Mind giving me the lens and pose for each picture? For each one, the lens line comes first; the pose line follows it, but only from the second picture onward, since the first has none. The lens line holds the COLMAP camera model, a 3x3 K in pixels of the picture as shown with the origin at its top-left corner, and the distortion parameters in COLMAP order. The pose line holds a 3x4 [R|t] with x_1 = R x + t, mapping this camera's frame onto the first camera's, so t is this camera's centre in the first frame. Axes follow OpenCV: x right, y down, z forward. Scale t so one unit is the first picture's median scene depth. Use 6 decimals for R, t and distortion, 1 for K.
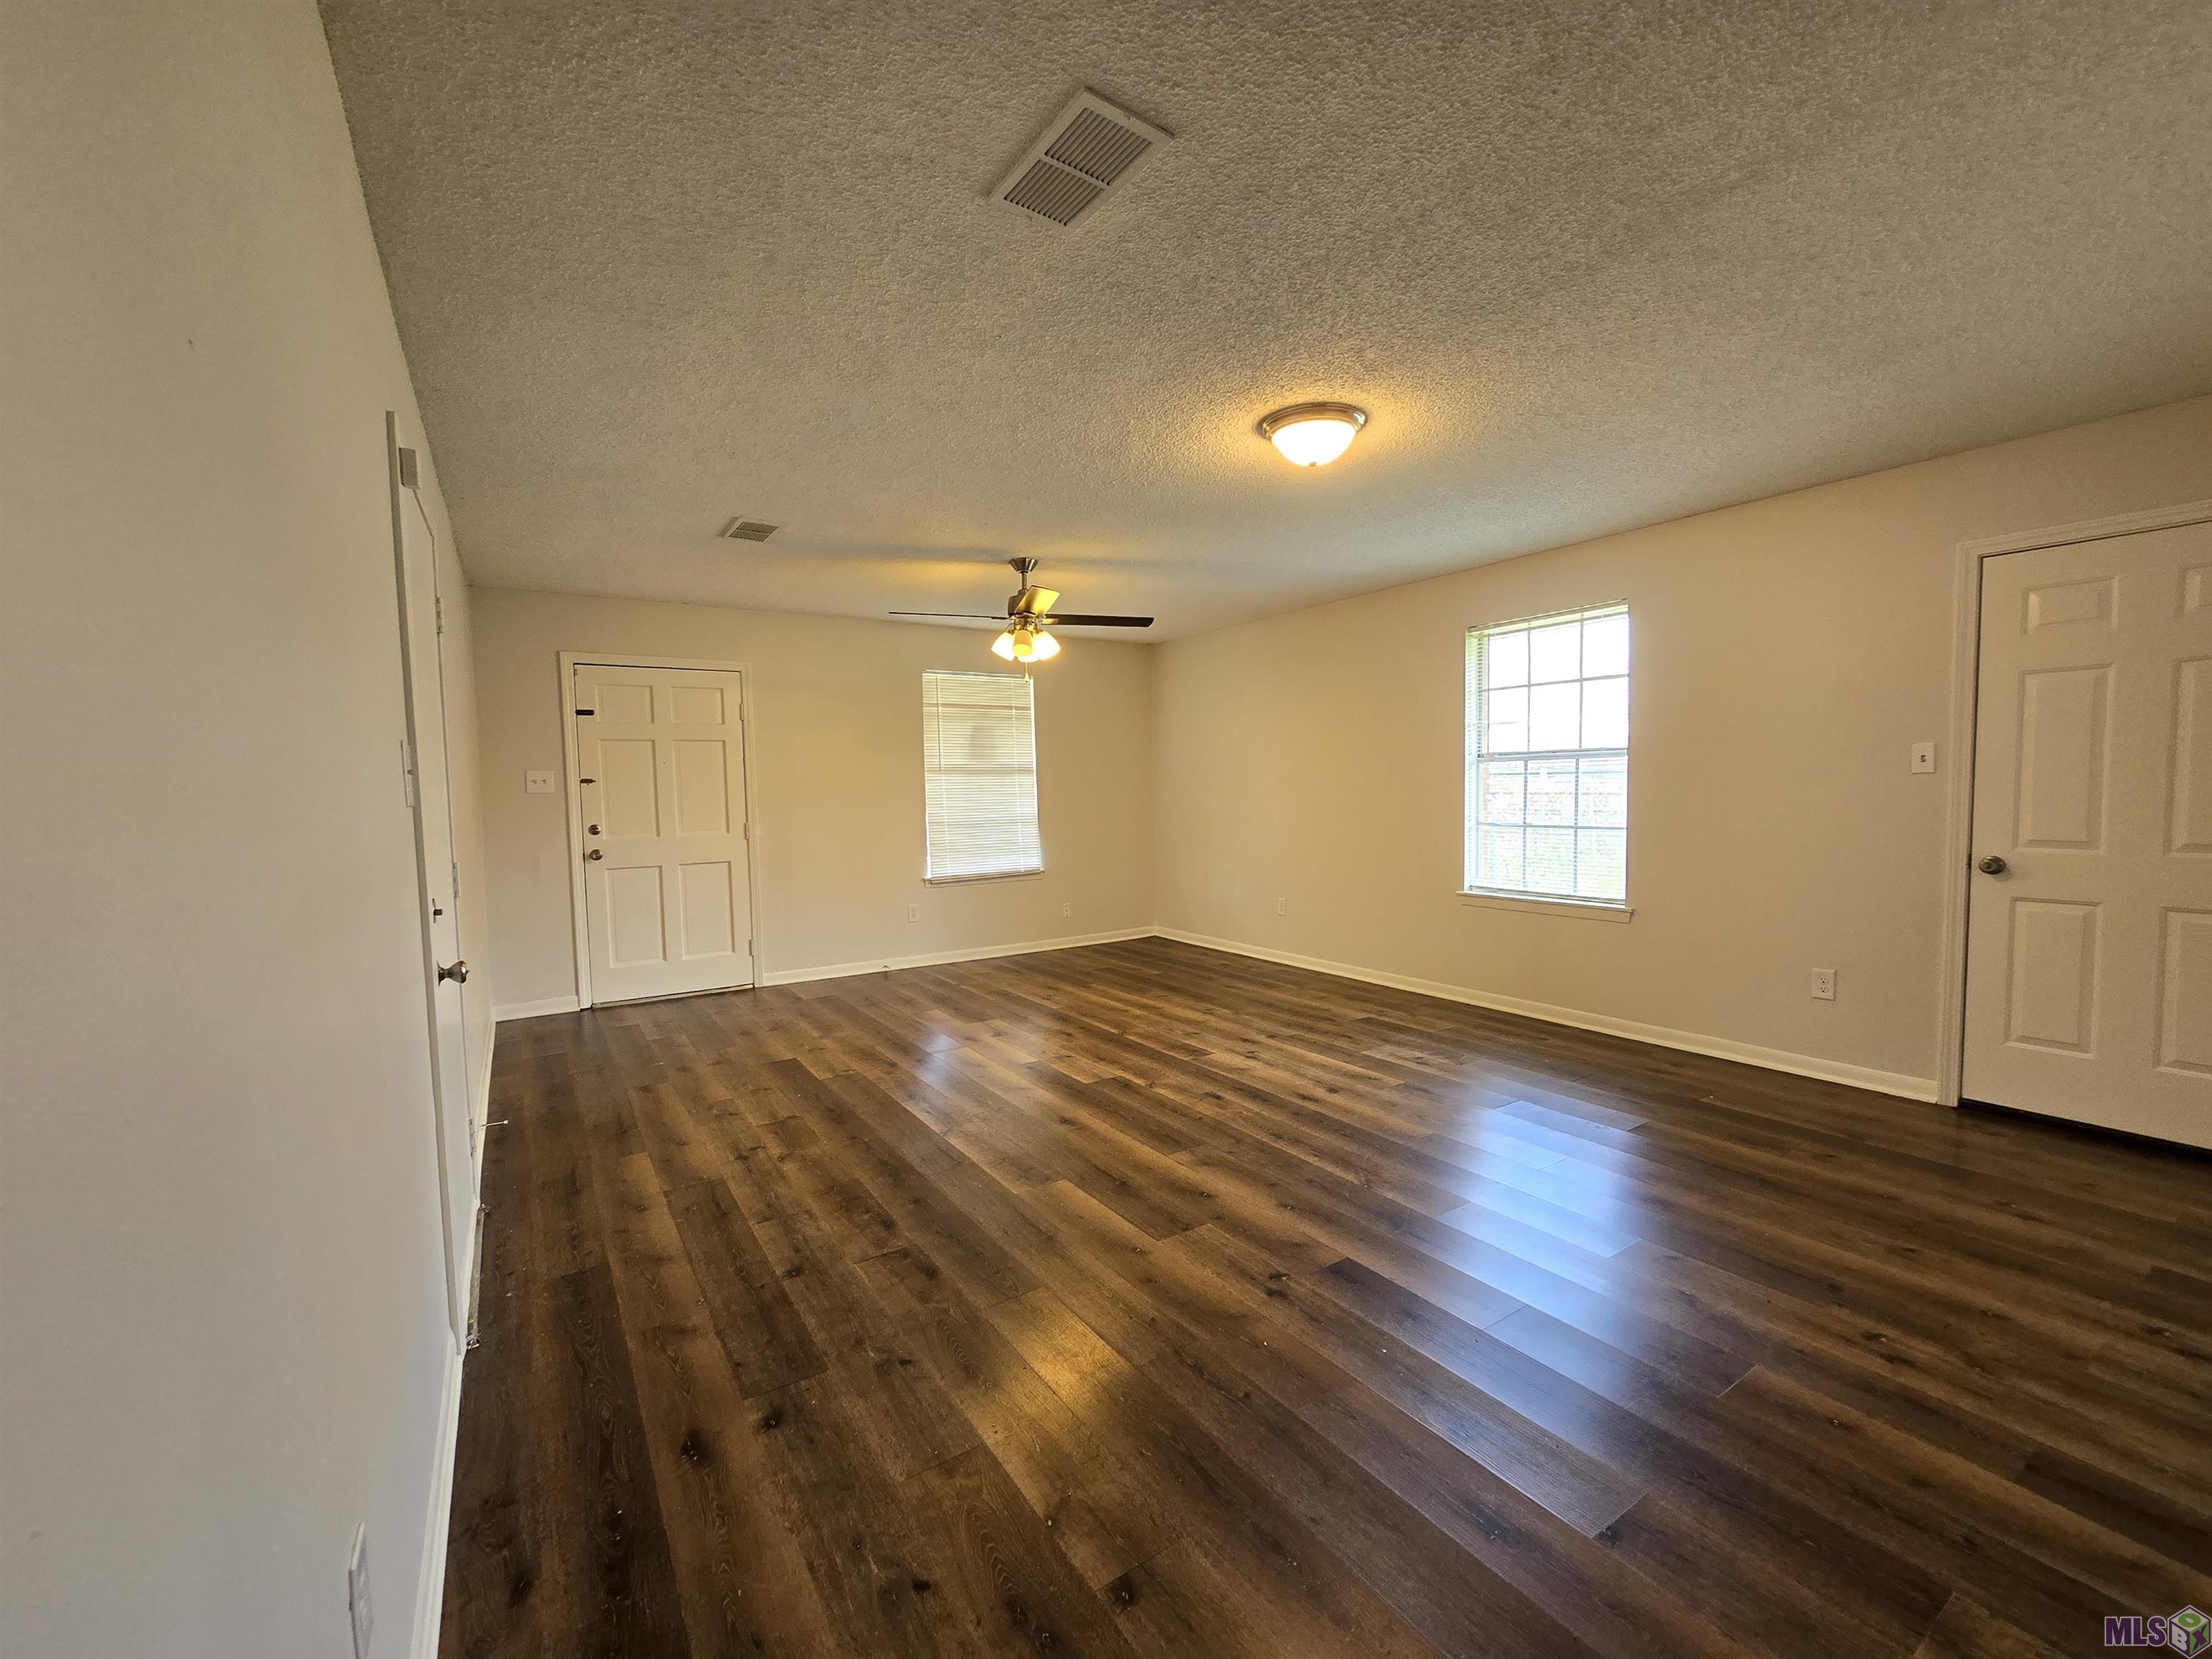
lens RADIAL K [[909.0, 0, 1114.9], [0, 909.0, 838.7], [0, 0, 1]] dist [-0.005077, 0.000686]
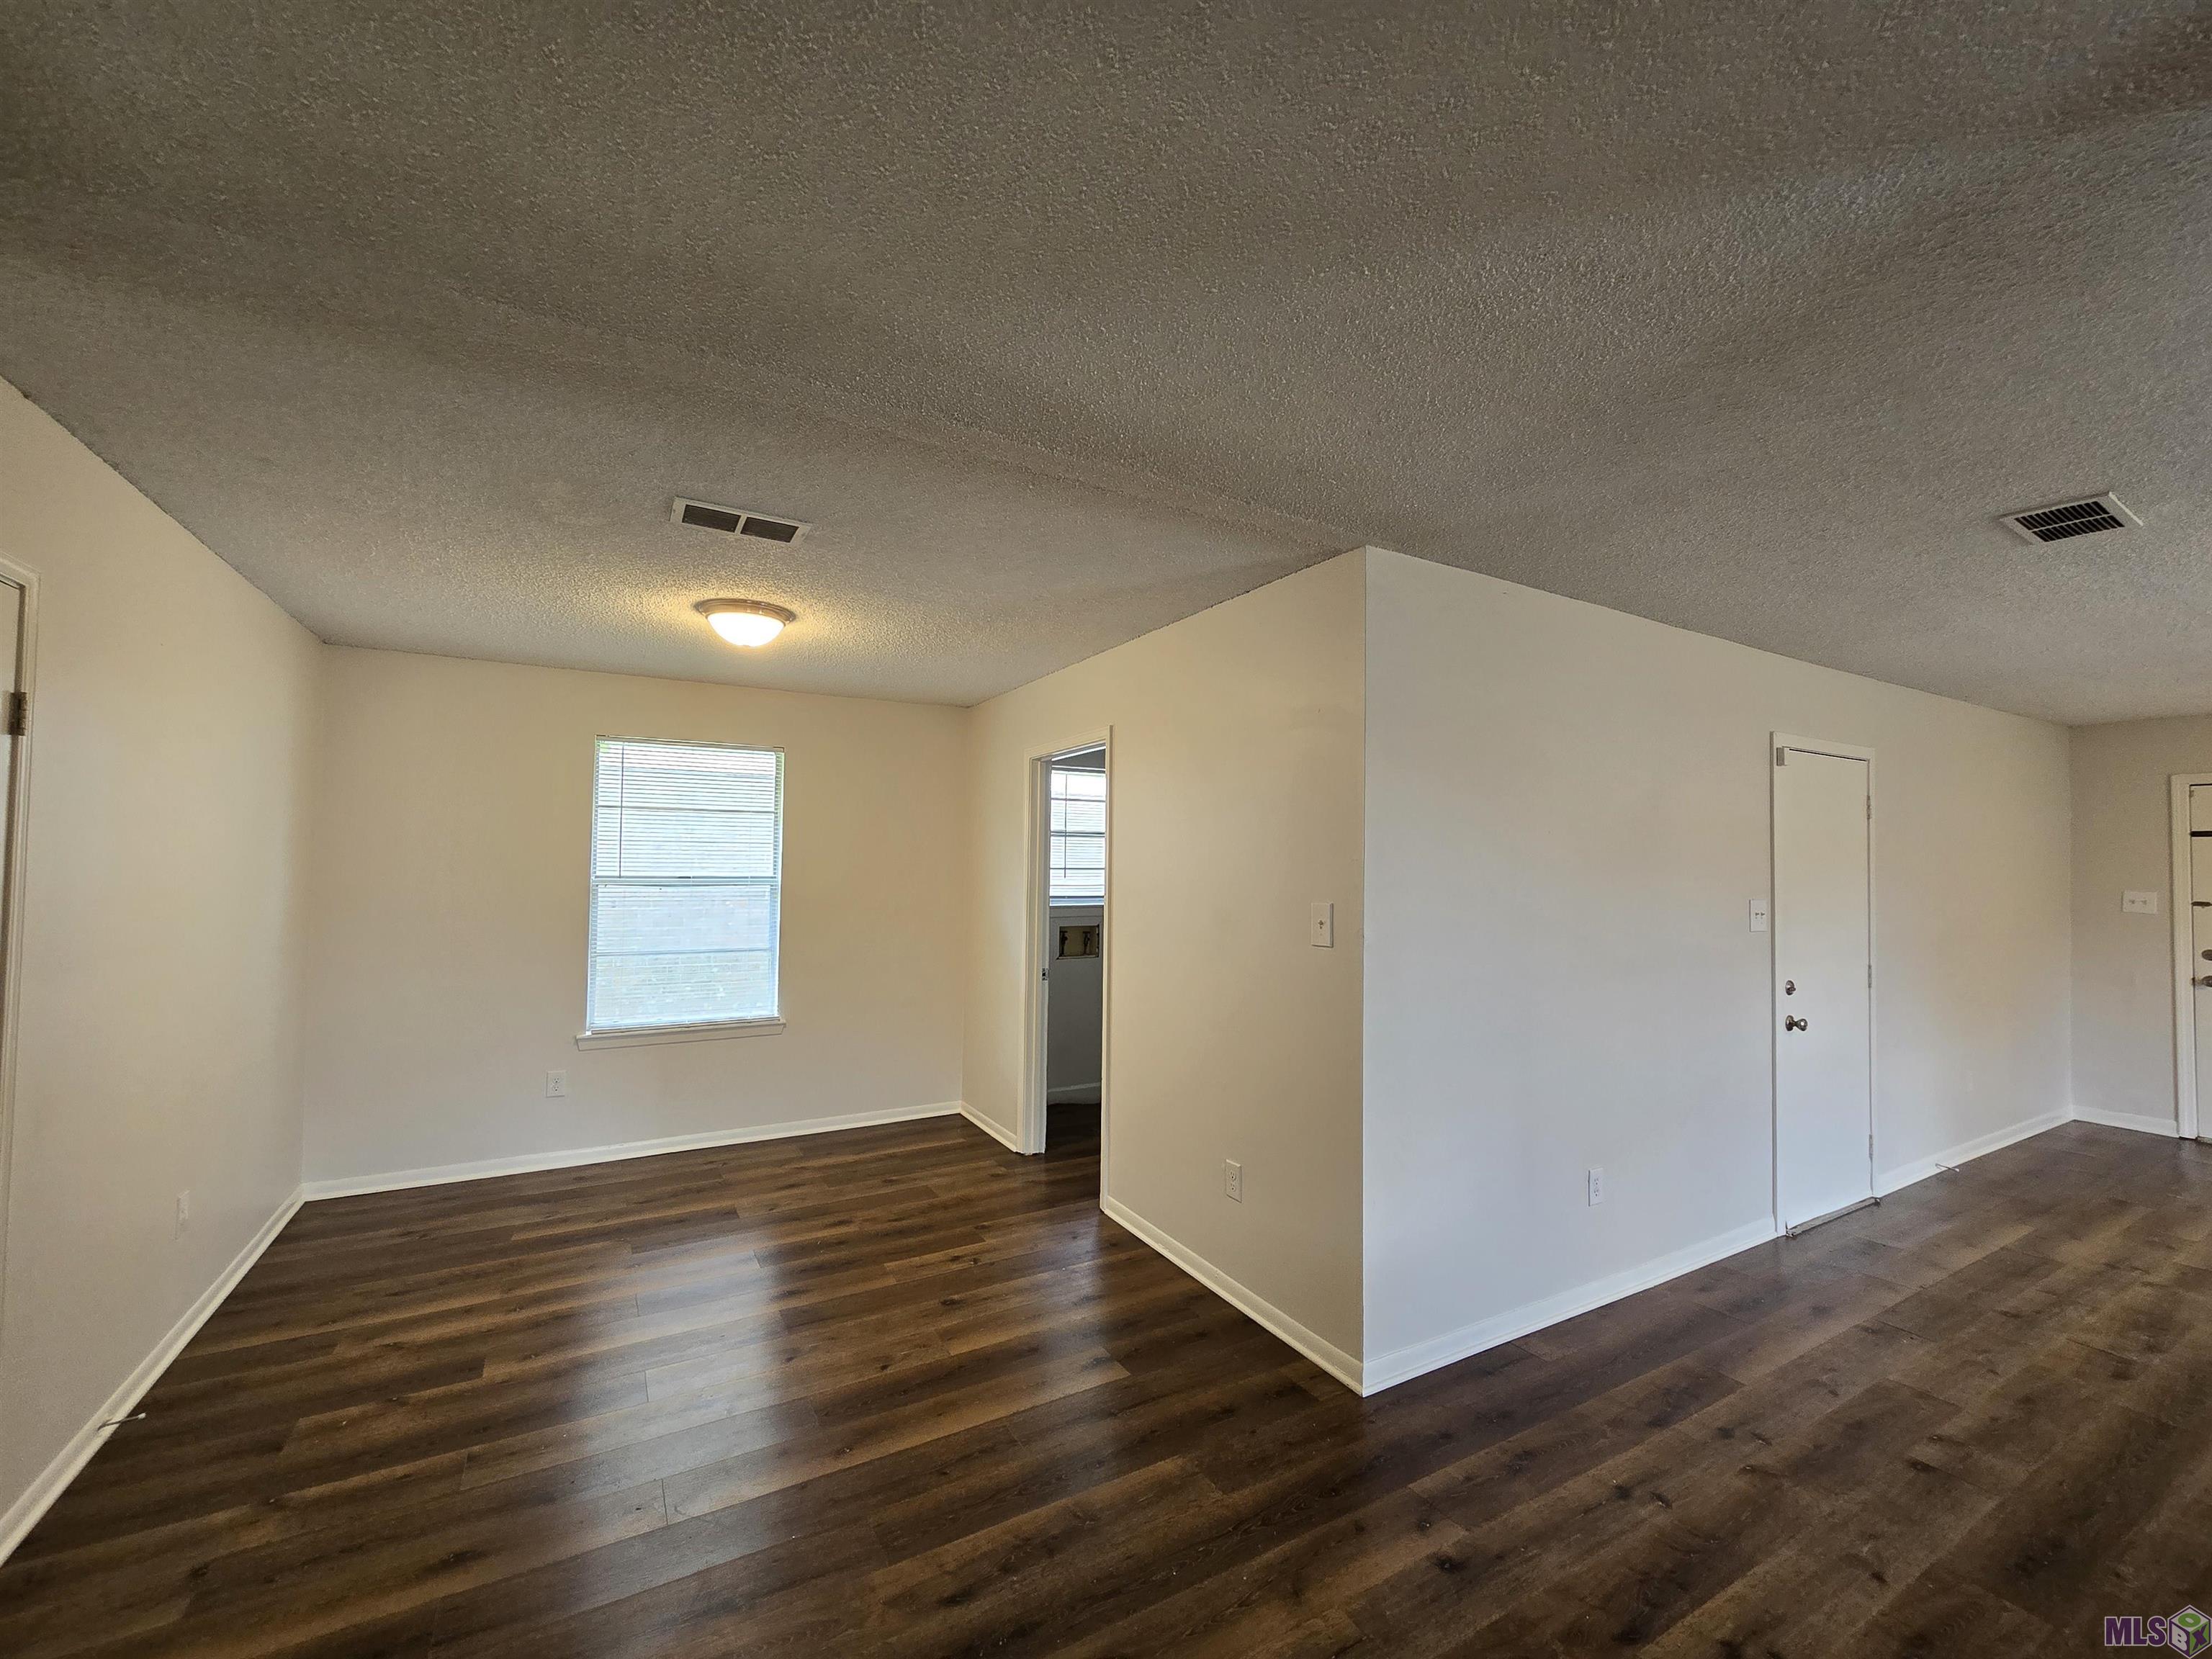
lens RADIAL K [[909.0, 0, 1114.9], [0, 909.0, 838.7], [0, 0, 1]] dist [-0.005077, 0.000686]
pose [[-0.055265, -0.009080, -0.998430, 0.543296], [-0.072788, 0.997335, -0.005041, -0.052643], [0.995815, 0.072395, -0.055778, -0.131350]]
